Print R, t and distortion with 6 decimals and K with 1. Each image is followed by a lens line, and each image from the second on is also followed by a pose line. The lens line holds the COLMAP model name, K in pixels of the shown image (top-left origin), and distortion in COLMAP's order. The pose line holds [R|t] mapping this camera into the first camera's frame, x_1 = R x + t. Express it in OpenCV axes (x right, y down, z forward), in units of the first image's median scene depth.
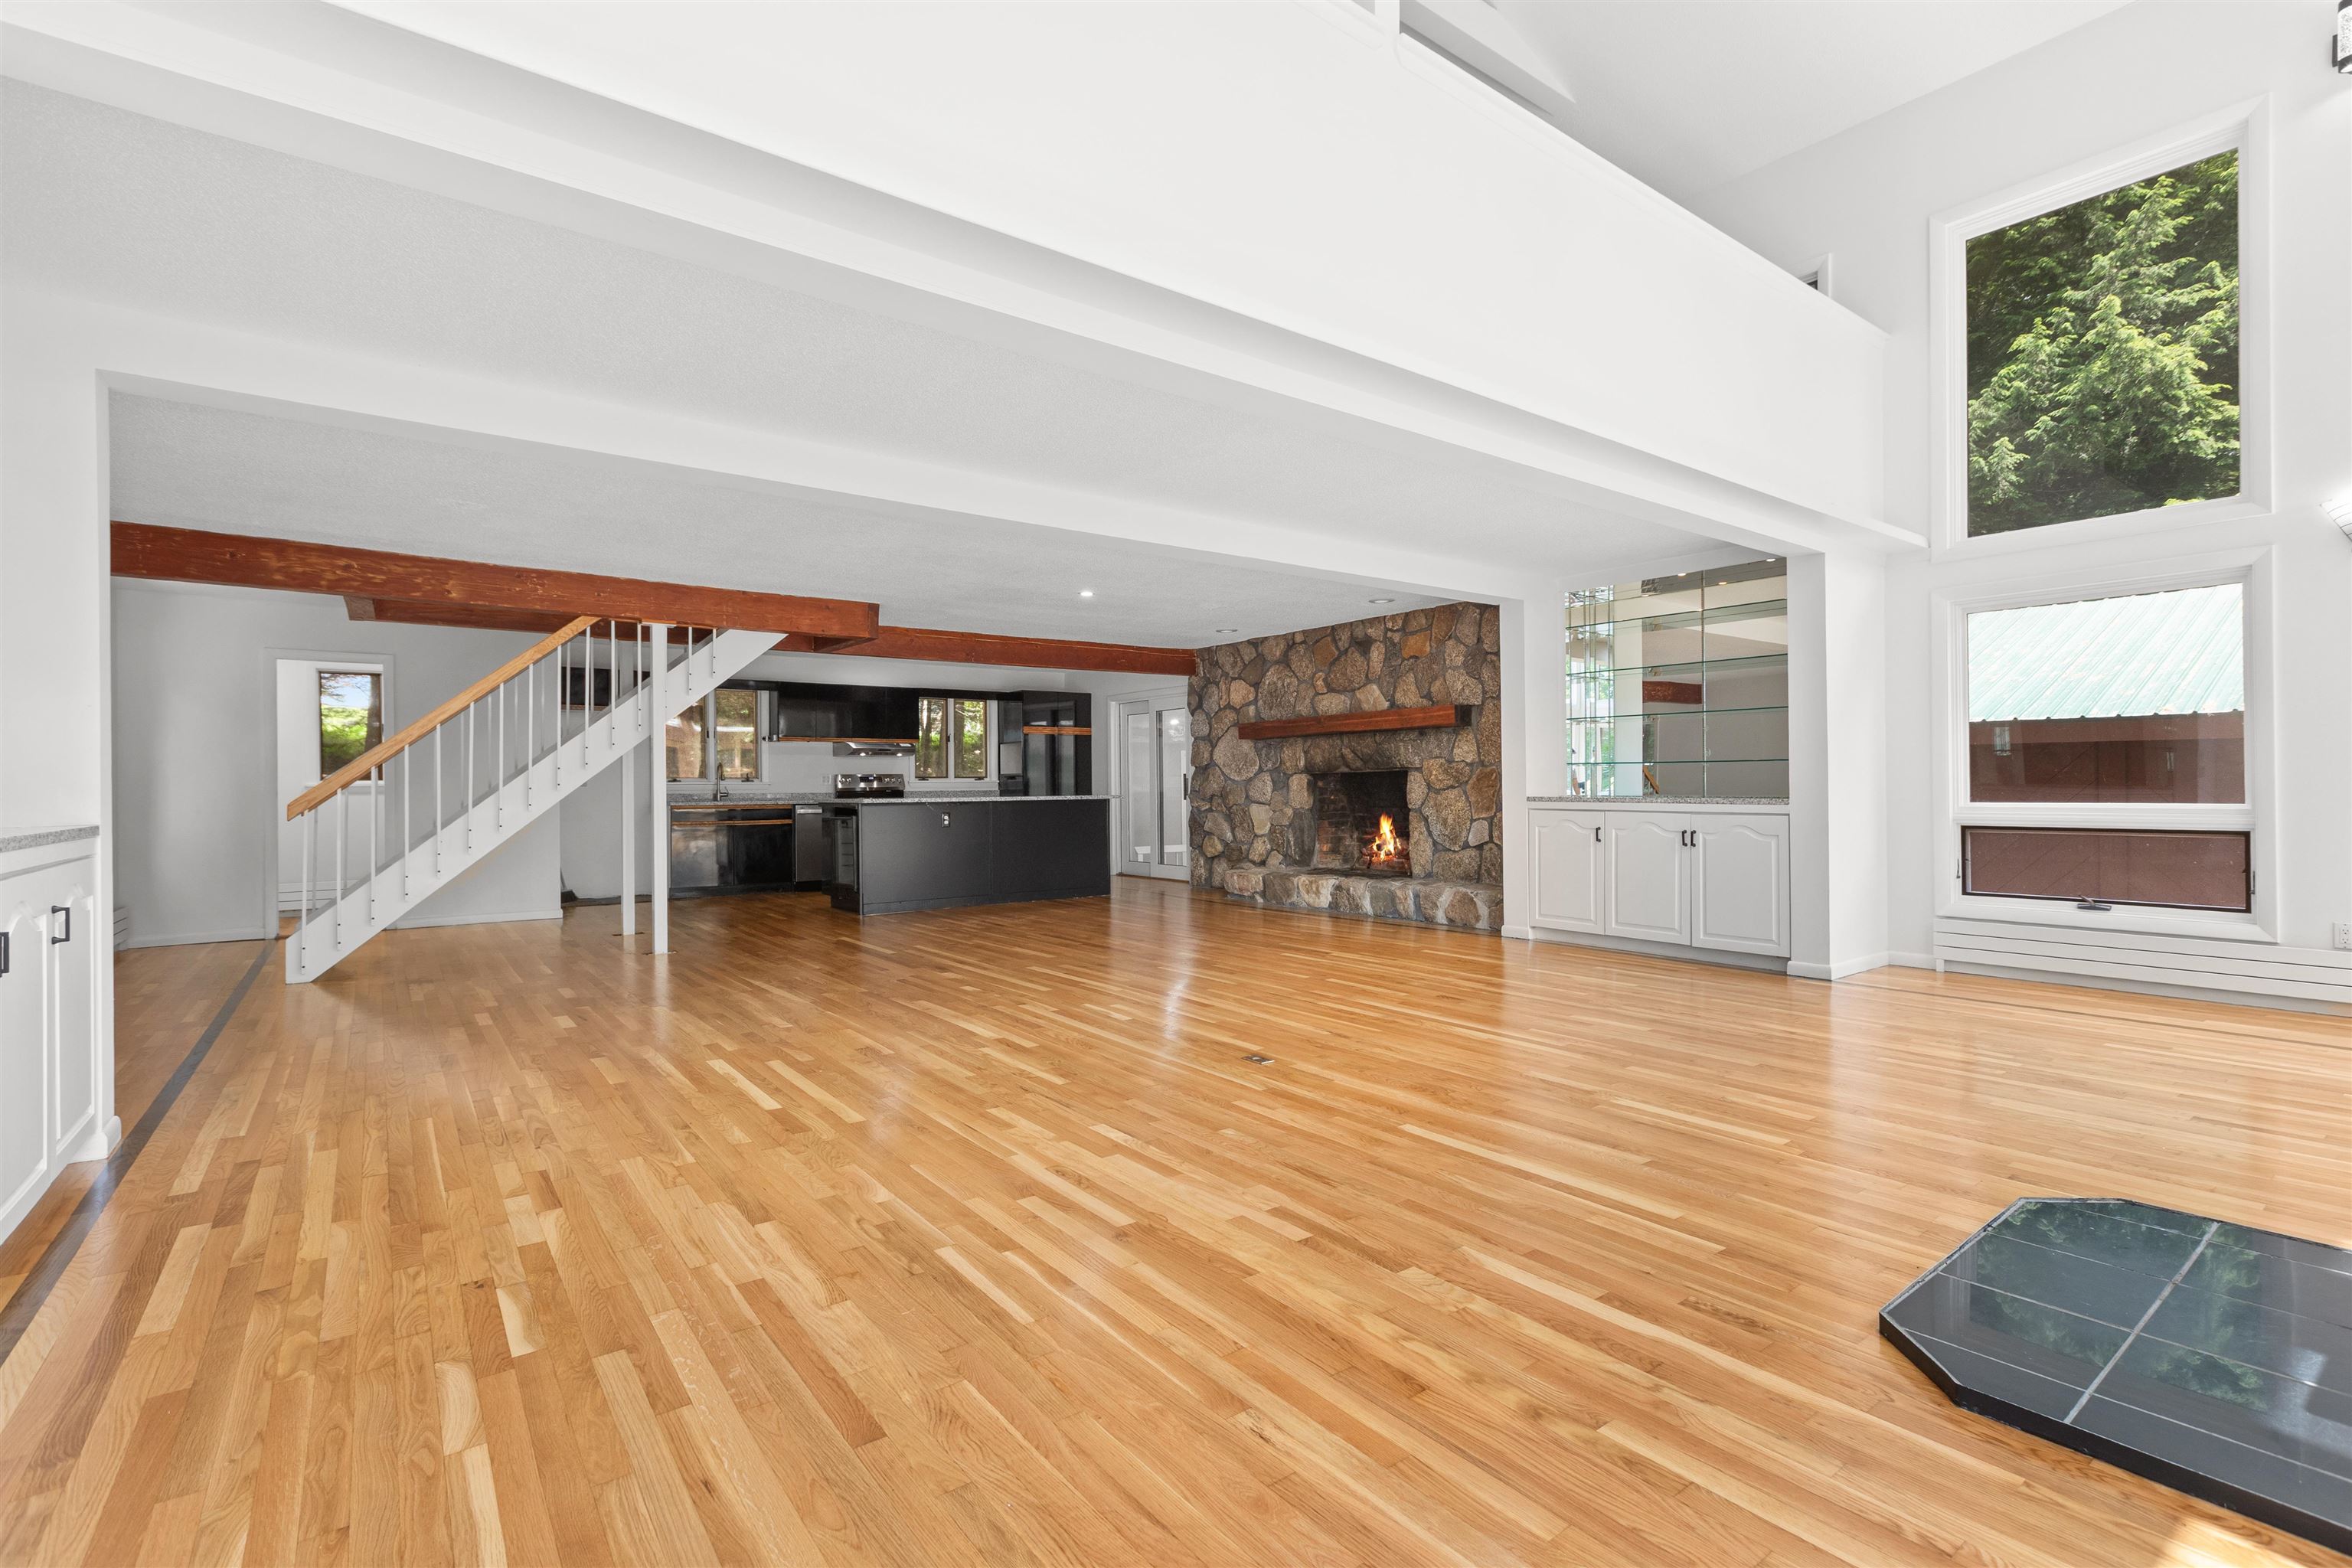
lens RADIAL K [[1051.1, 0, 1176.0], [0, 1051.1, 784.0], [0, 0, 1]] dist [-0.000147, -0.000017]
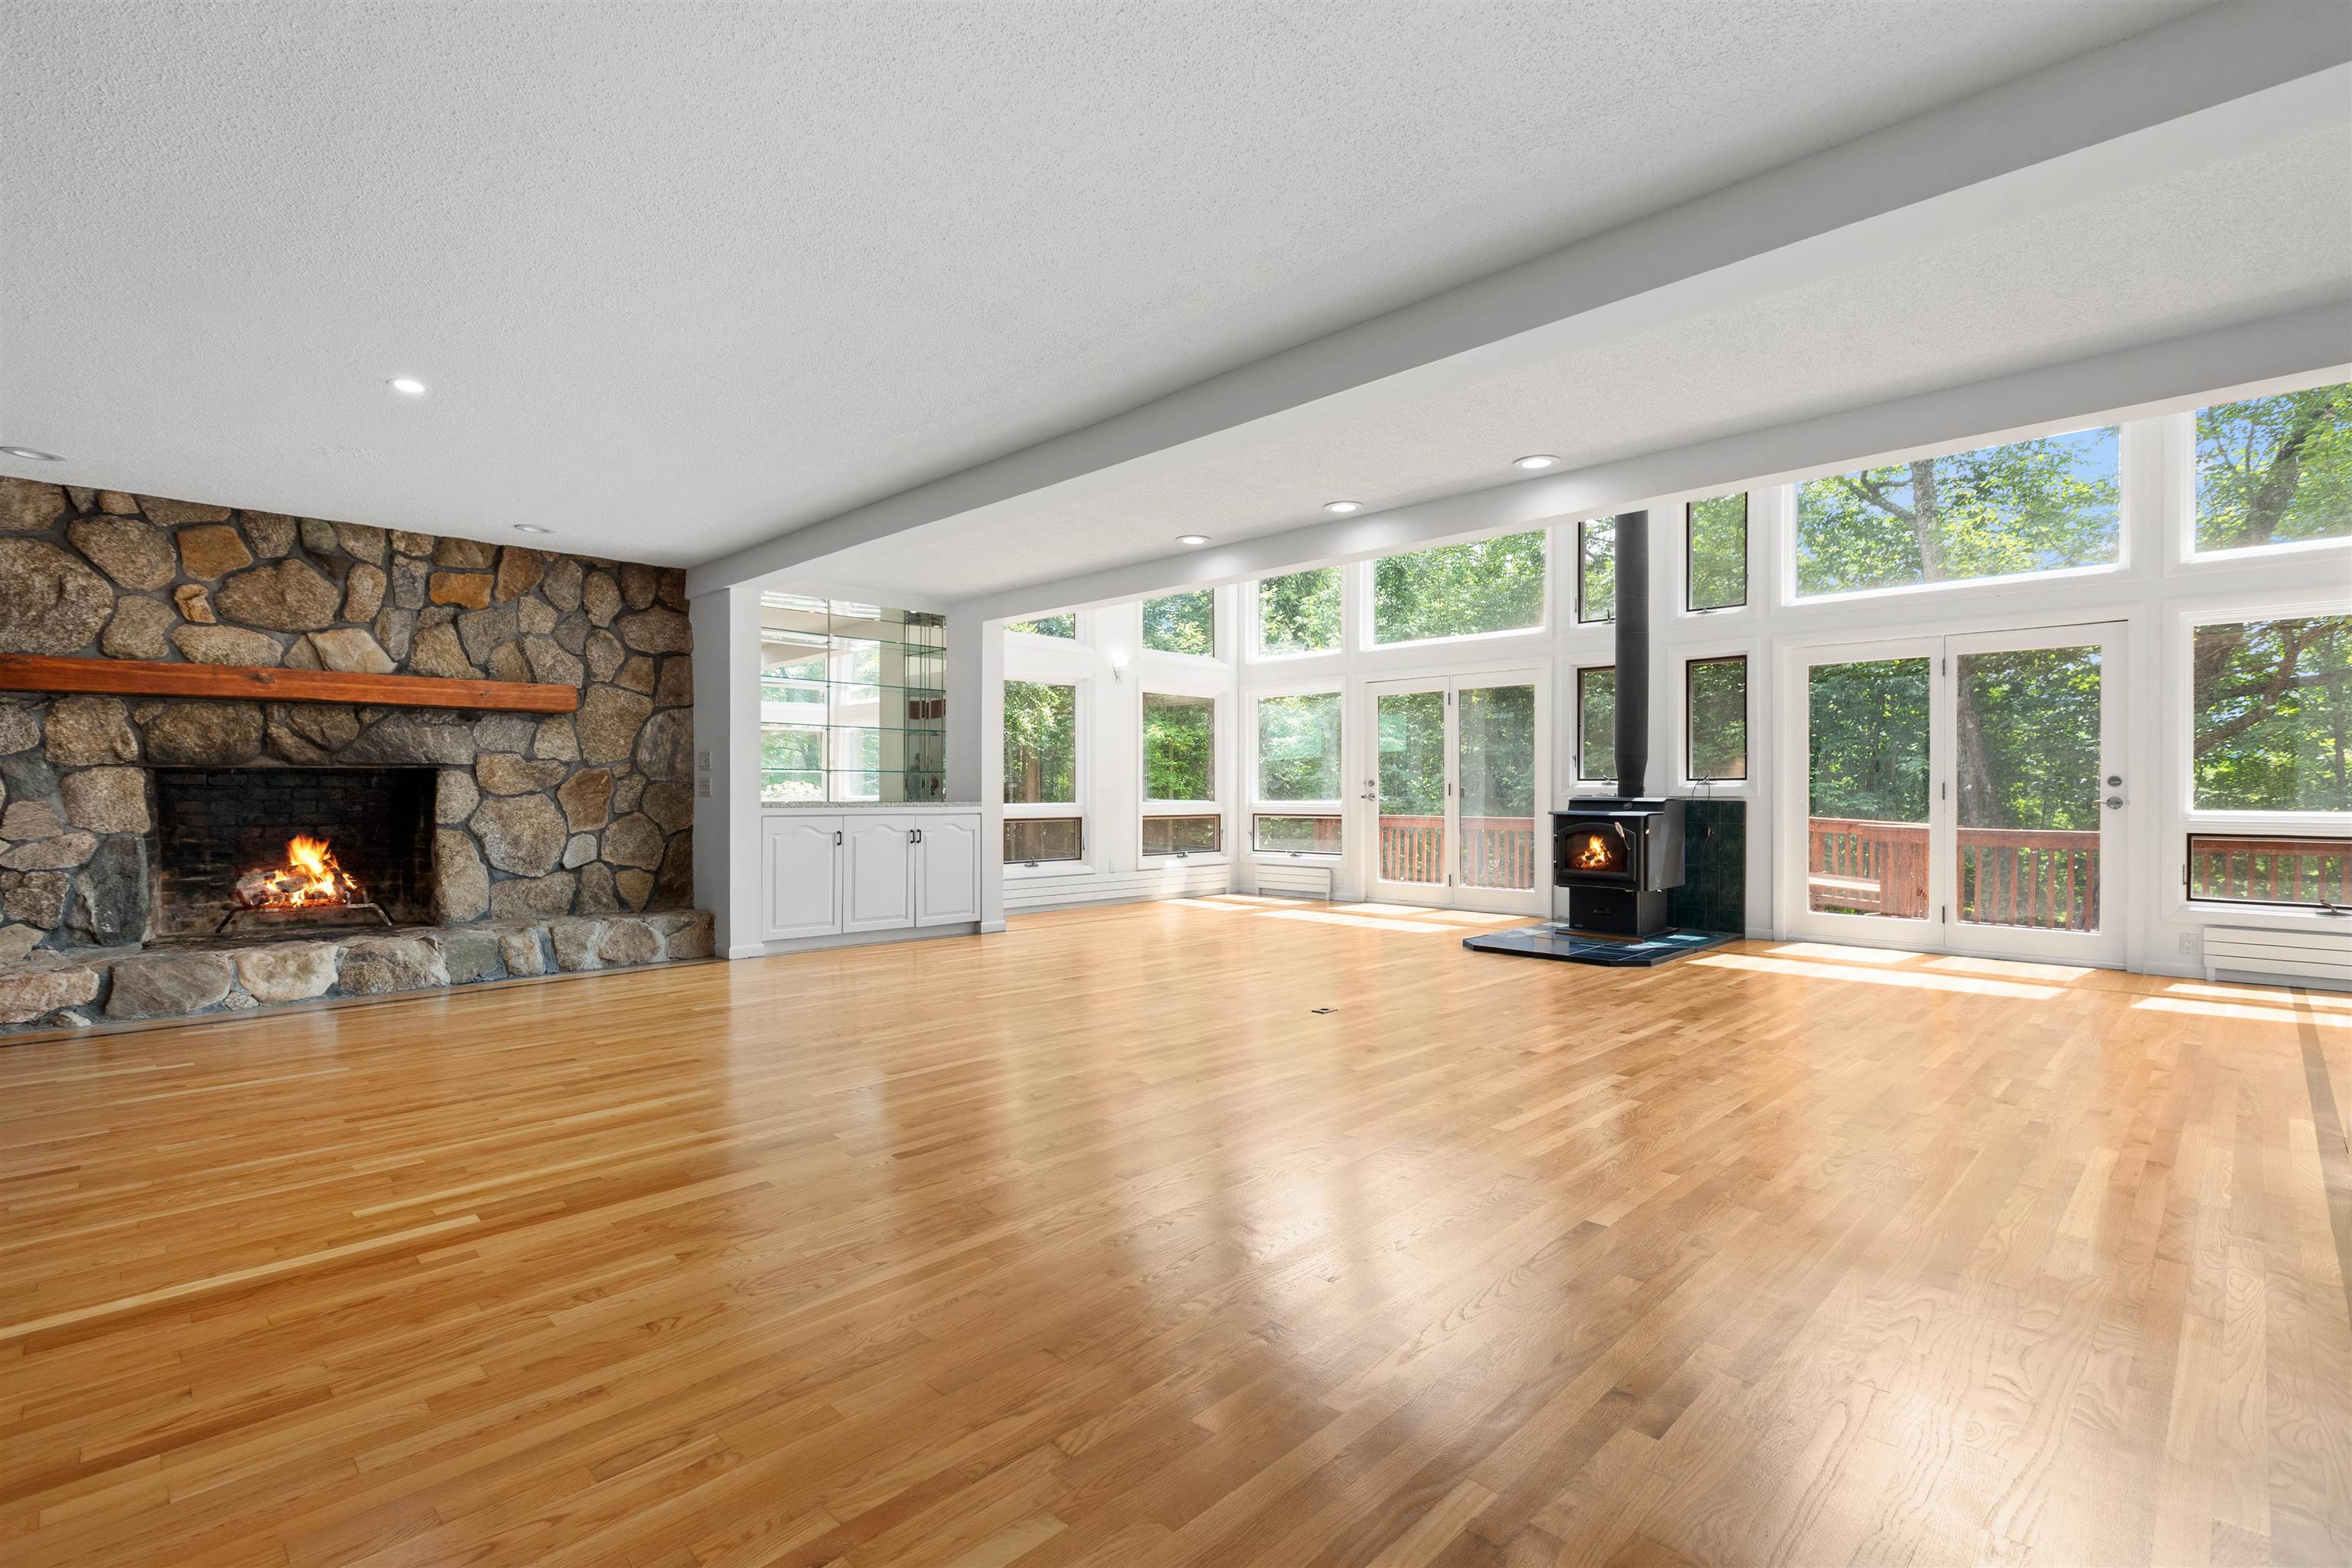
lens RADIAL K [[1084.0, 0, 1176.0], [0, 1084.0, 784.0], [0, 0, 1]] dist [0.000399, 0.000014]
pose [[-0.136903, 0.009640, 0.990537, -0.550197], [-0.004802, 0.999934, -0.010395, 0.002362], [-0.990573, -0.006179, -0.136848, 0.629384]]
